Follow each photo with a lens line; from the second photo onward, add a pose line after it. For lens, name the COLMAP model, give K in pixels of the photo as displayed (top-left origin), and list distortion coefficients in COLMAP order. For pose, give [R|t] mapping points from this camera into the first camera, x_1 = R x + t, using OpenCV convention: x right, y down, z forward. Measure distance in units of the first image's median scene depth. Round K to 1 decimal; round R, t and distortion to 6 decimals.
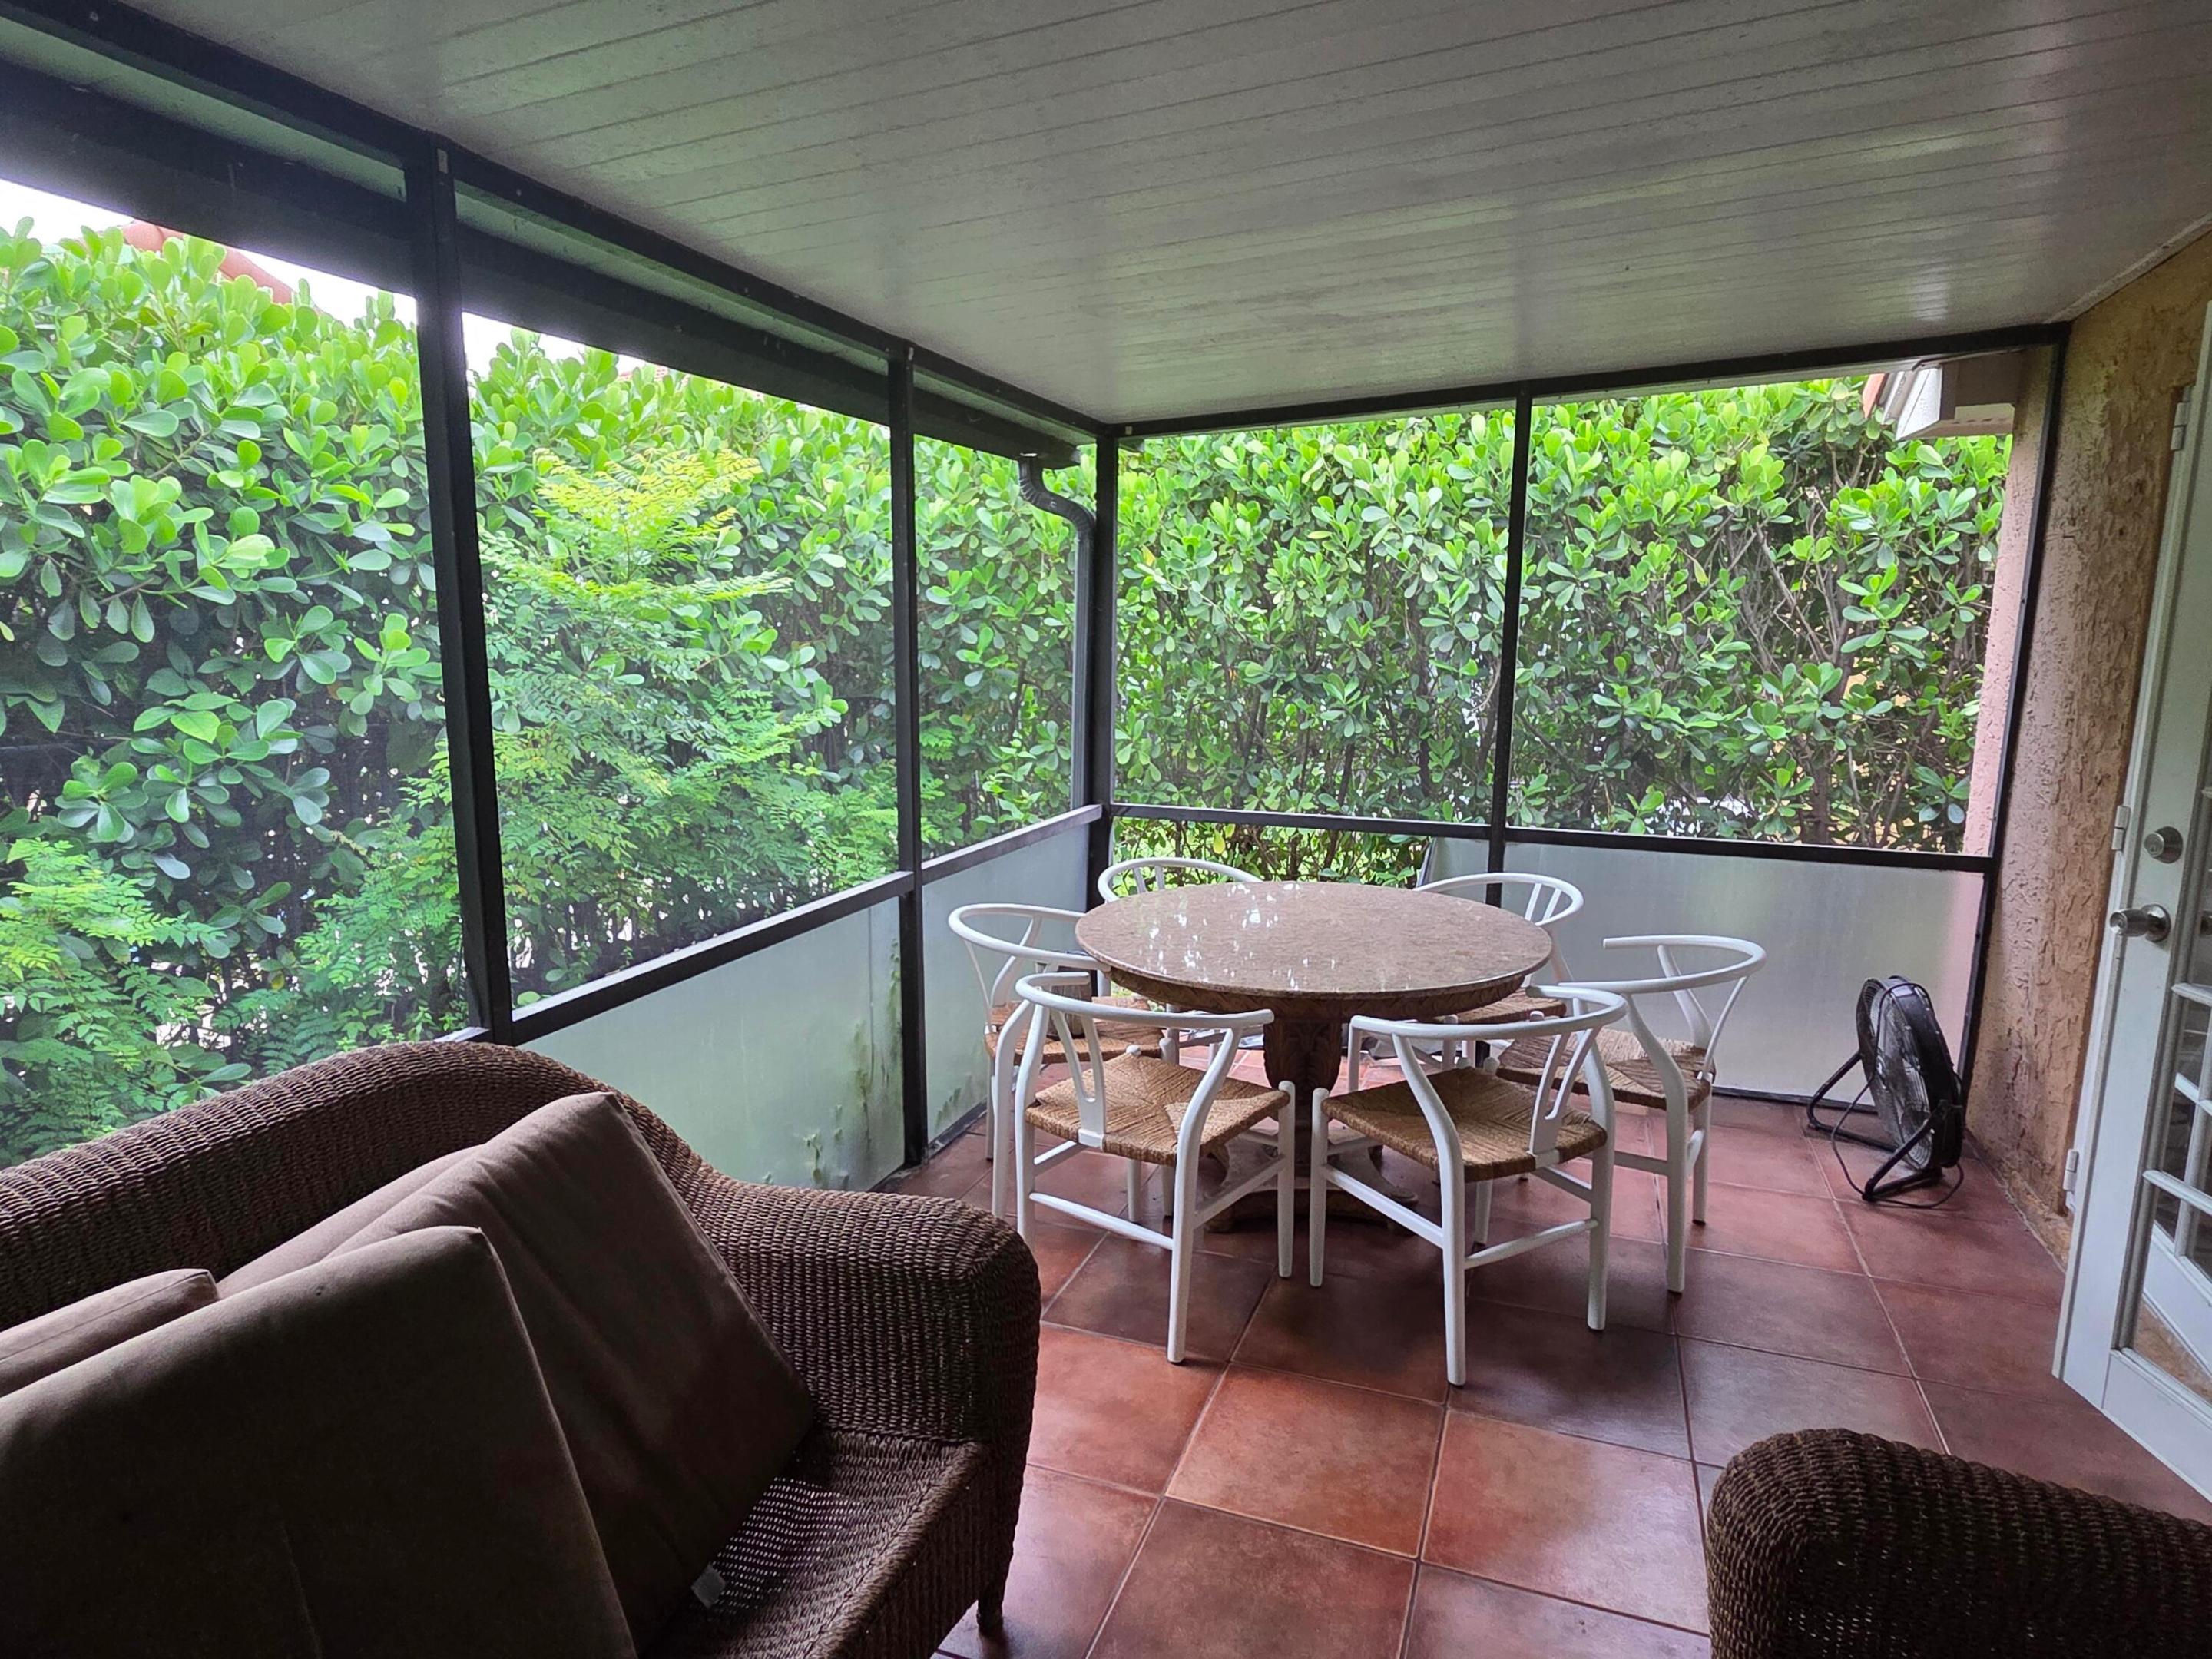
lens RADIAL K [[1236.6, 0, 1098.7], [0, 1236.6, 831.6], [0, 0, 1]] dist [-0.000178, -0.000259]
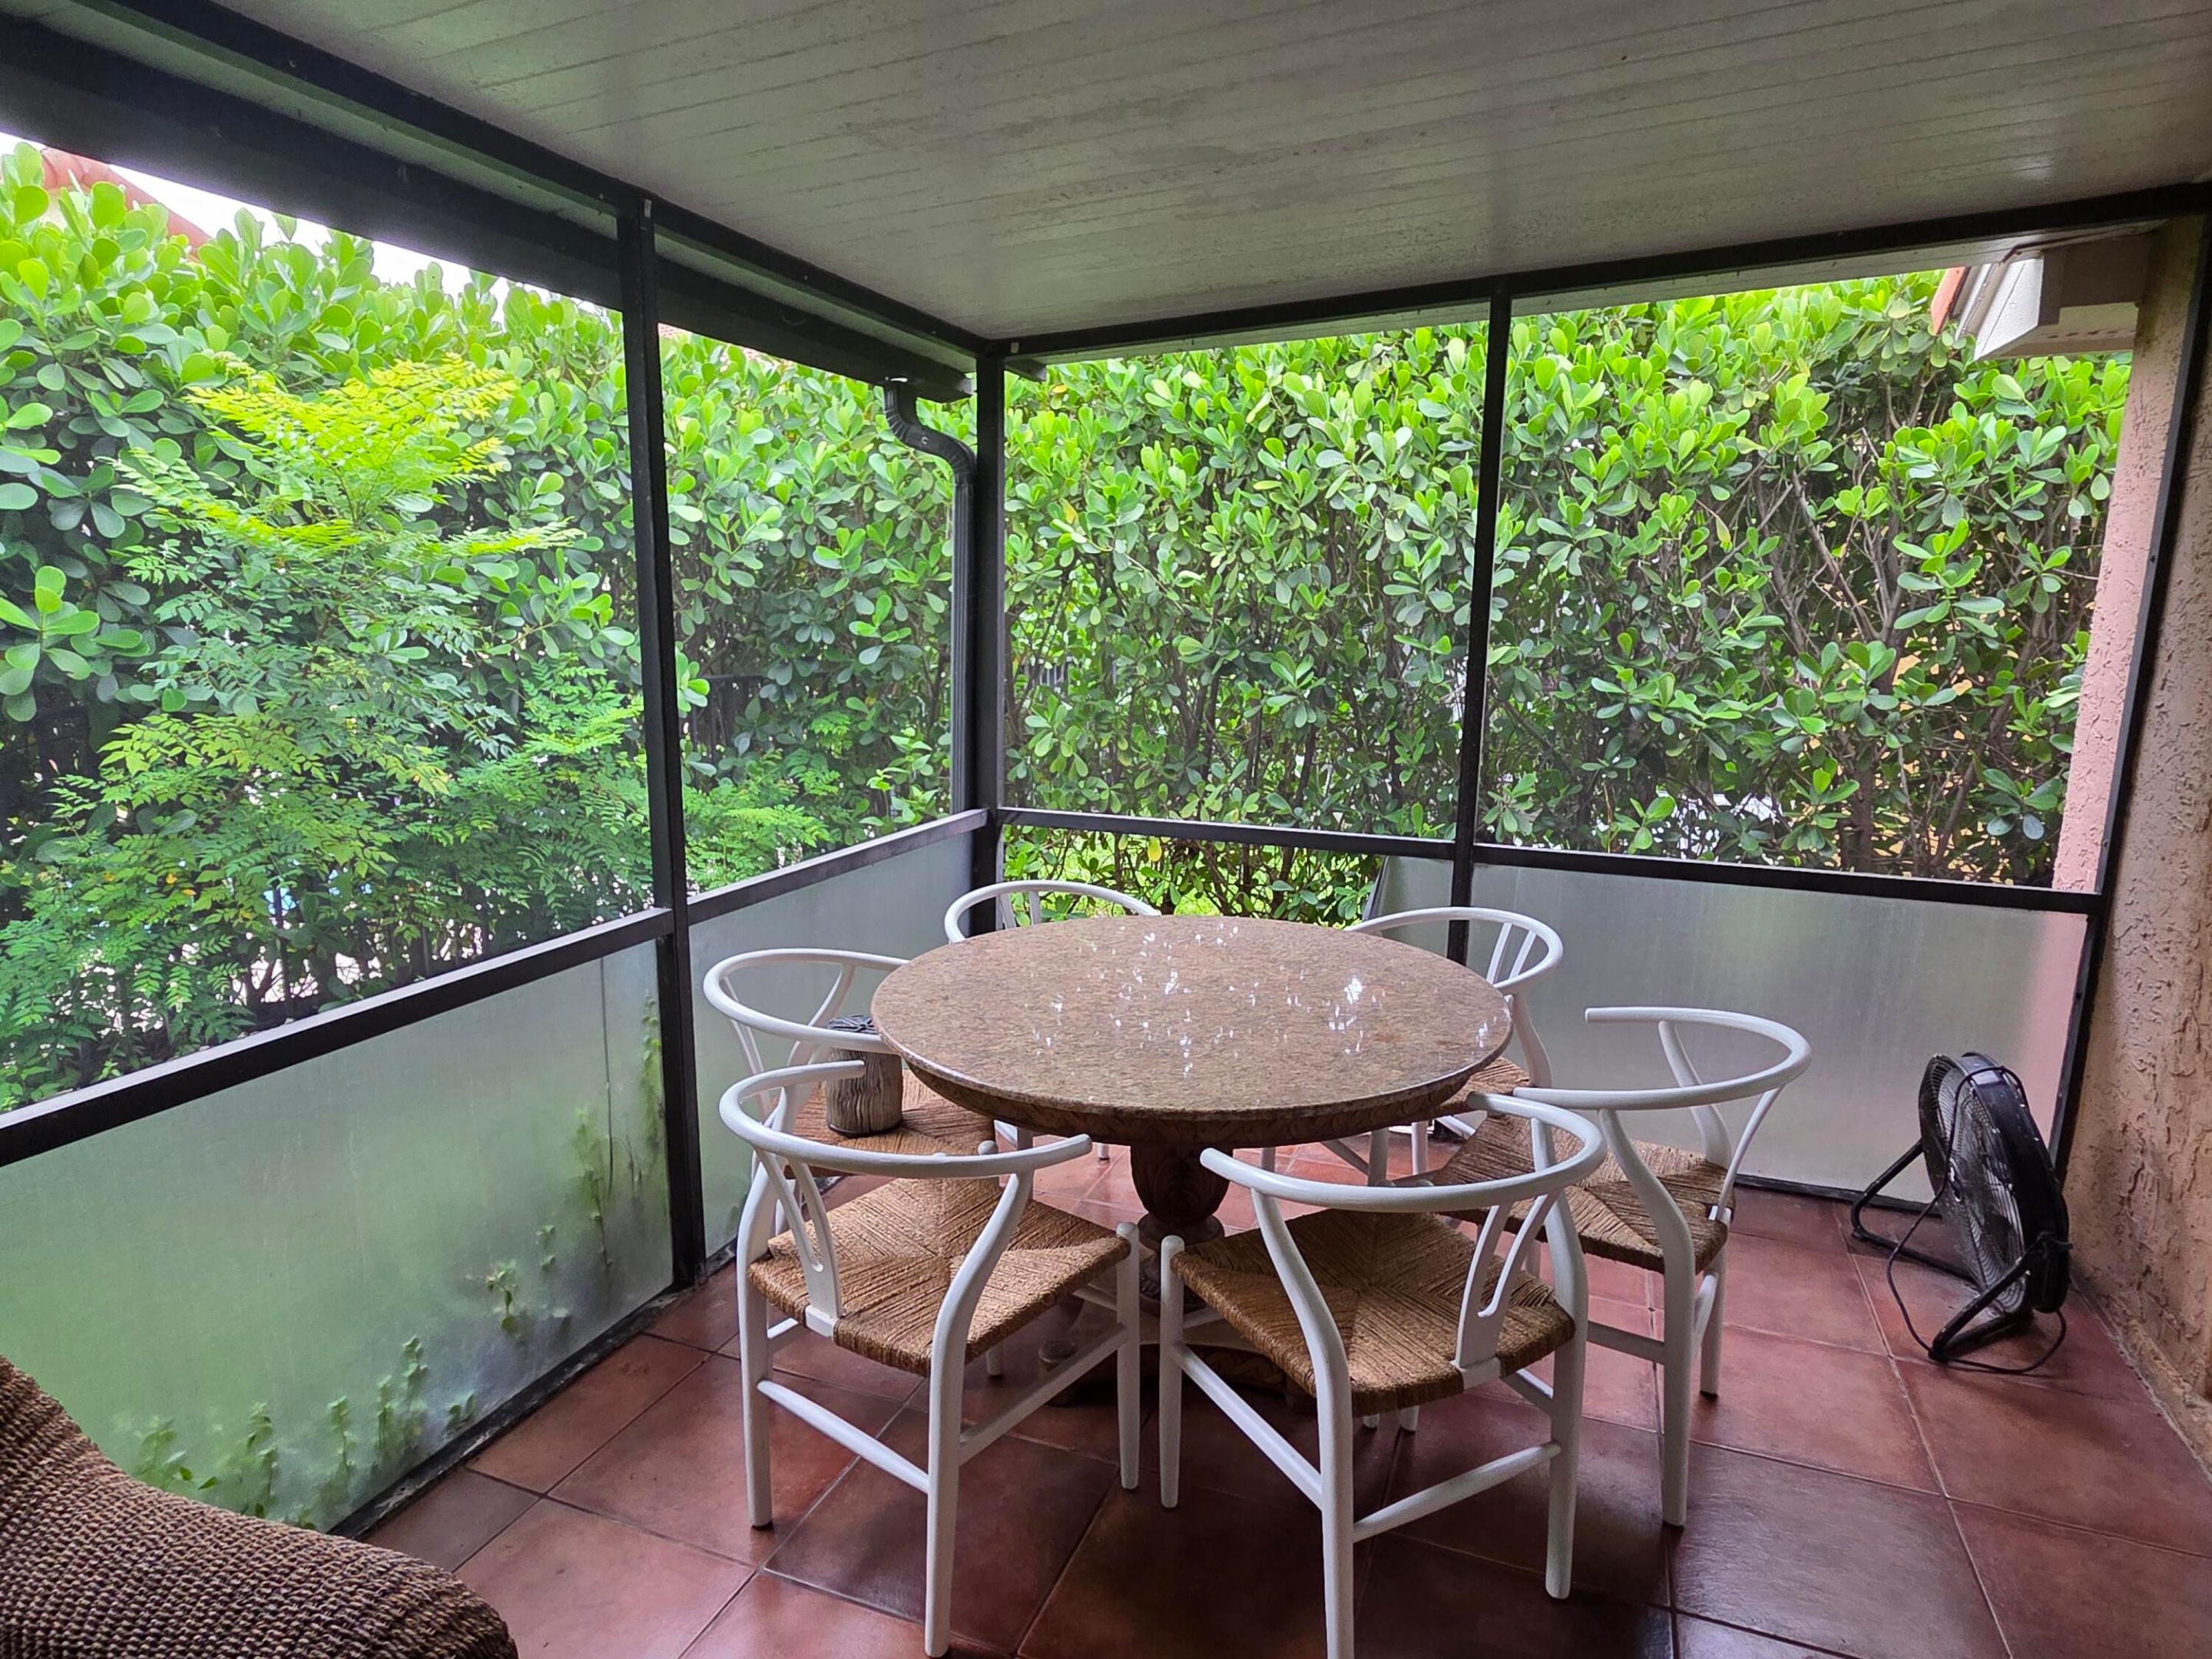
lens RADIAL K [[1236.6, 0, 1098.7], [0, 1236.6, 831.6], [0, 0, 1]] dist [-0.000178, -0.000259]
pose [[0.999902, 0.007484, -0.011862, 0.080751], [-0.007292, 0.999844, 0.016090, -0.019225], [0.011981, -0.016002, 0.999800, 0.166770]]
